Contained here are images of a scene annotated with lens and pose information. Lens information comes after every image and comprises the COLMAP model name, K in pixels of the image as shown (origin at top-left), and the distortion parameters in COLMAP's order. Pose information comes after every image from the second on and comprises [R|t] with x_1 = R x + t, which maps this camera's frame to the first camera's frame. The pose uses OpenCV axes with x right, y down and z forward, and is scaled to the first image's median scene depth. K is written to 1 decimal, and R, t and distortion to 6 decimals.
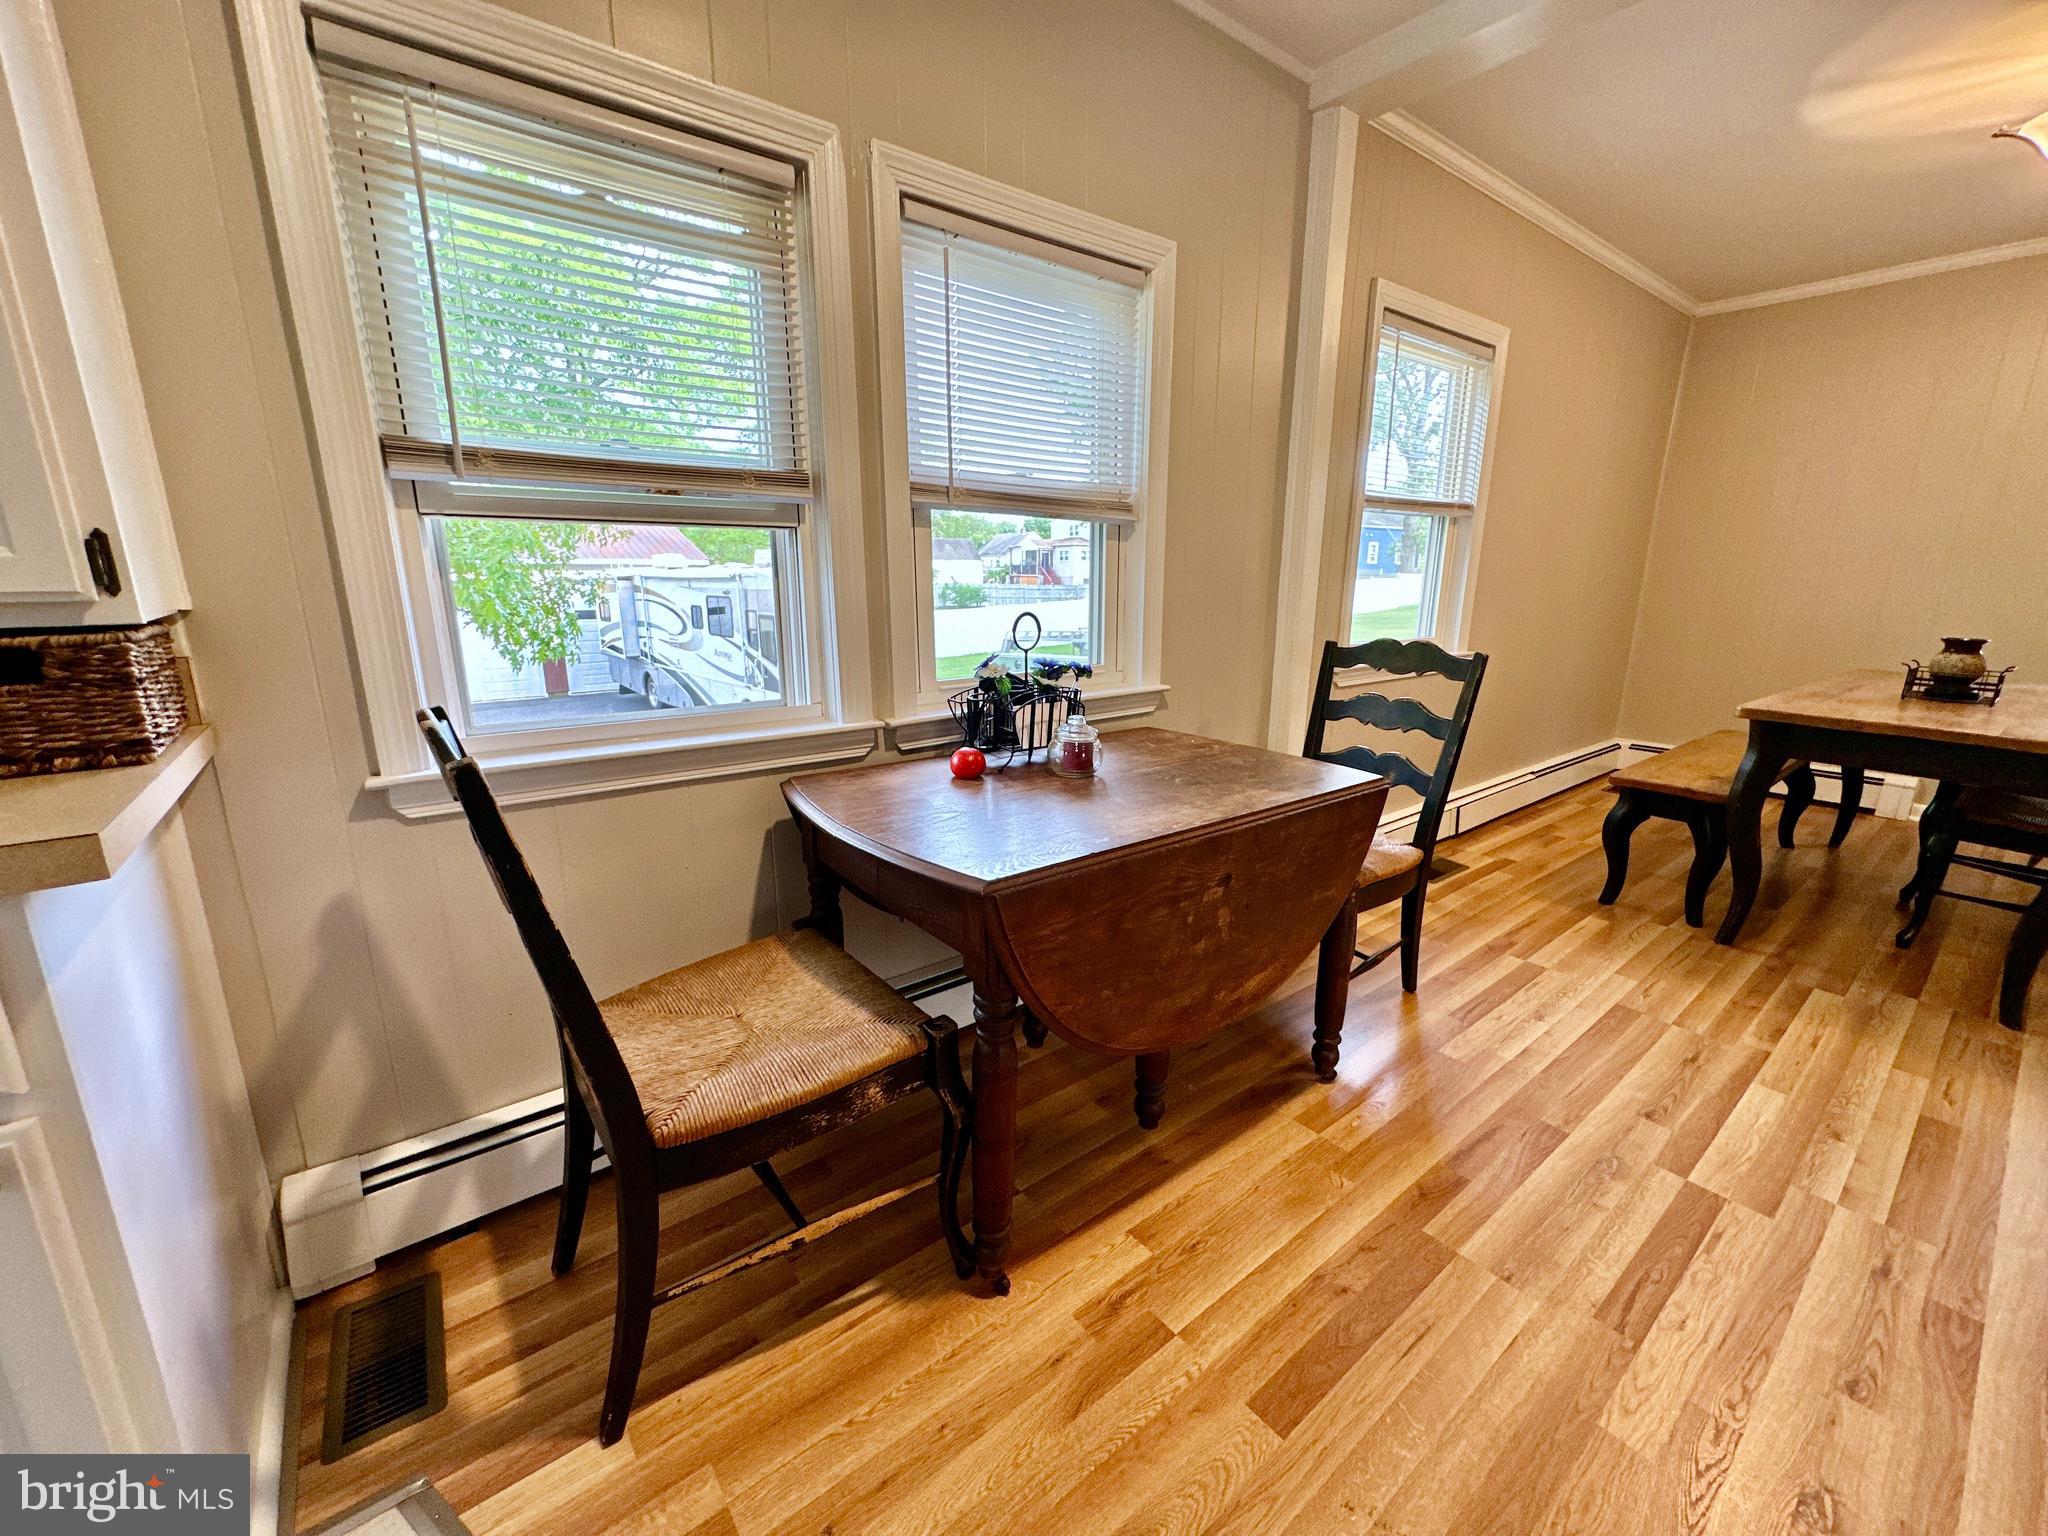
lens RADIAL K [[814.9, 0, 1024.0], [0, 814.9, 768.0], [0, 0, 1]] dist [-0.001436, 0.000382]
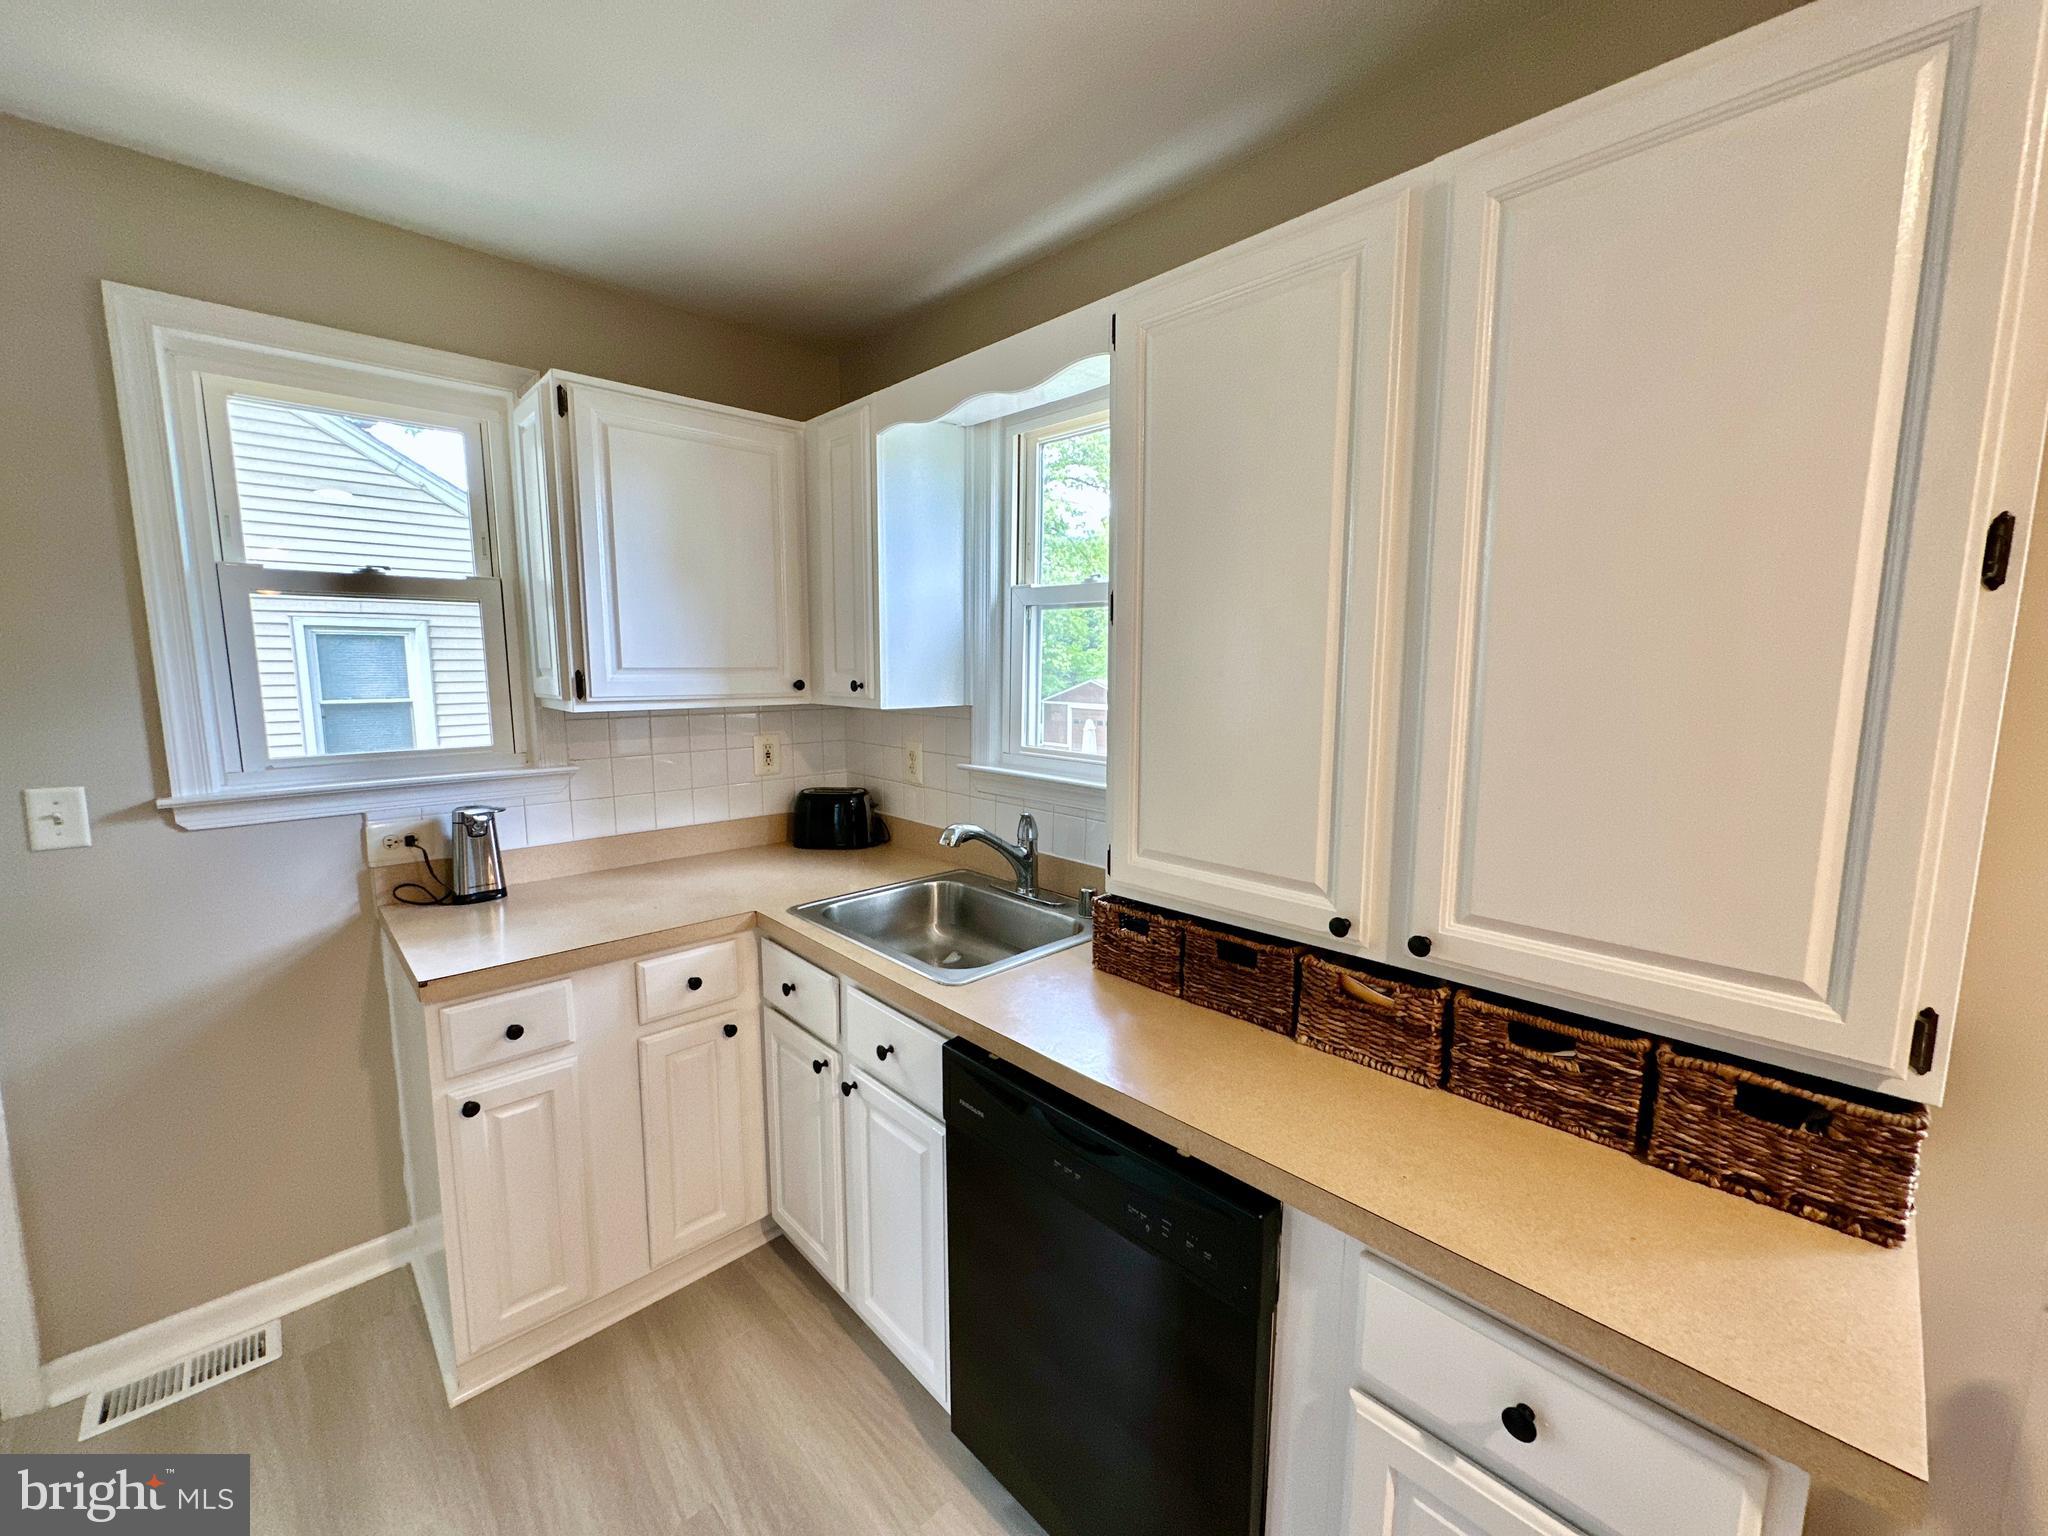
lens RADIAL K [[814.9, 0, 1024.0], [0, 814.9, 768.0], [0, 0, 1]] dist [-0.001436, 0.000382]
pose [[0.098254, 0.128496, -0.986831, -0.166263], [-0.235565, 0.966450, 0.102388, -0.198469], [0.966879, 0.222402, 0.125227, -0.095647]]
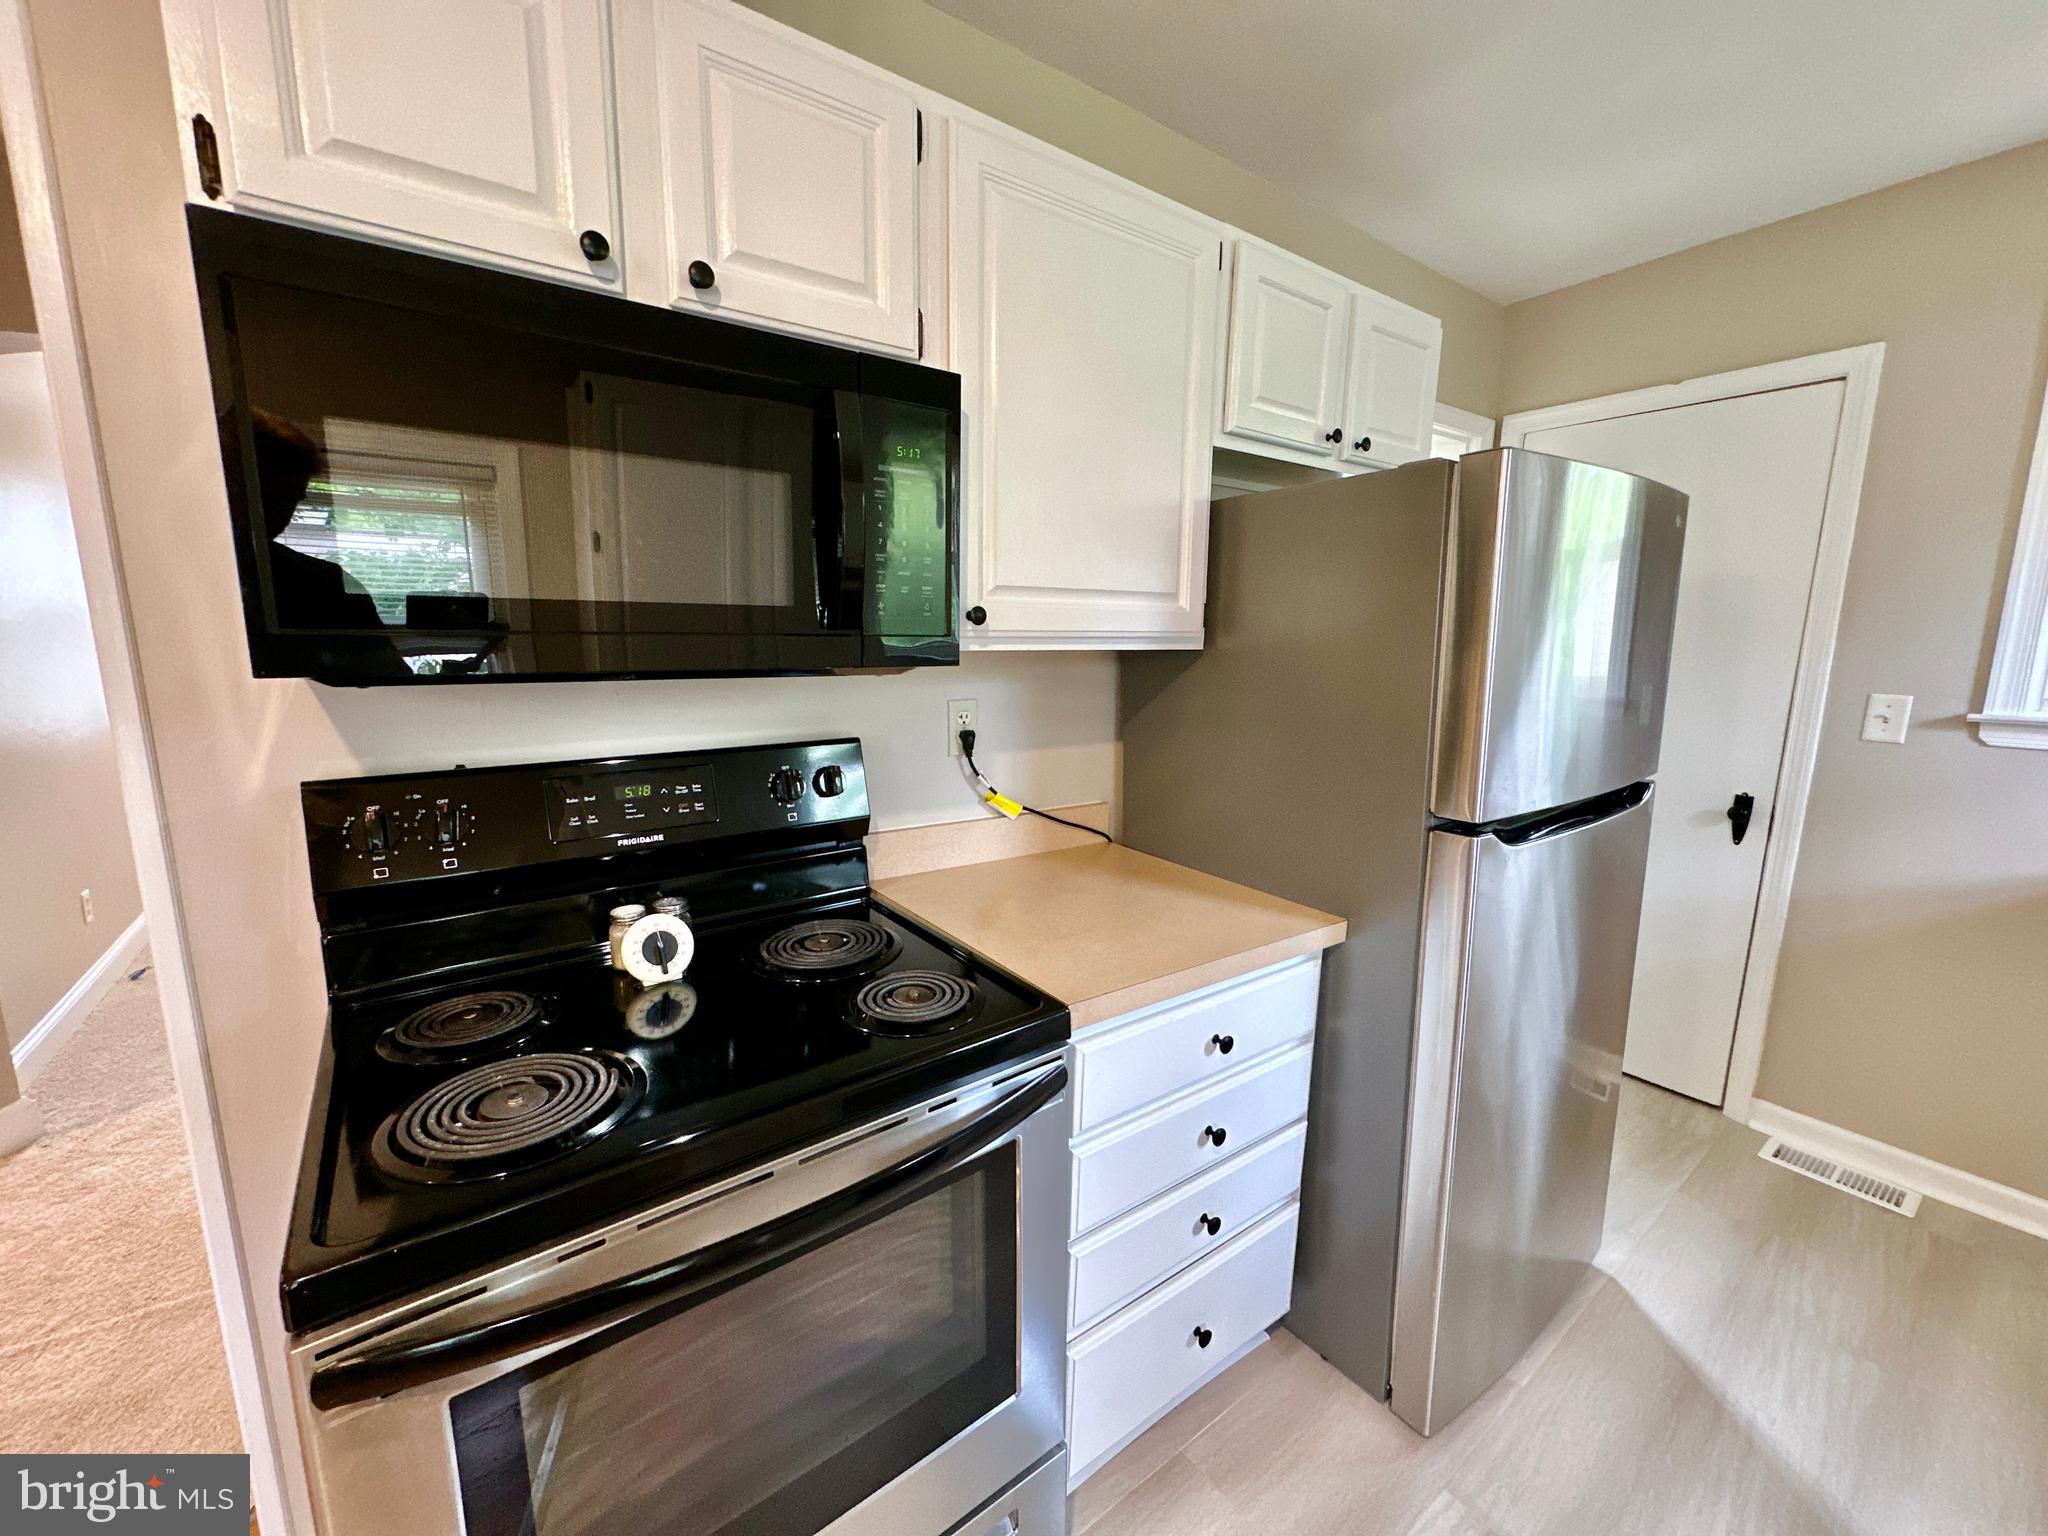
lens RADIAL K [[819.5, 0, 1021.0], [0, 819.5, 767.7], [0, 0, 1]] dist [-0.001621, 0.000141]
pose [[-0.999554, -0.013953, 0.026408, 0.056023], [-0.002590, 0.921324, 0.388786, -0.189121], [-0.029755, 0.388544, -0.920949, 0.140494]]
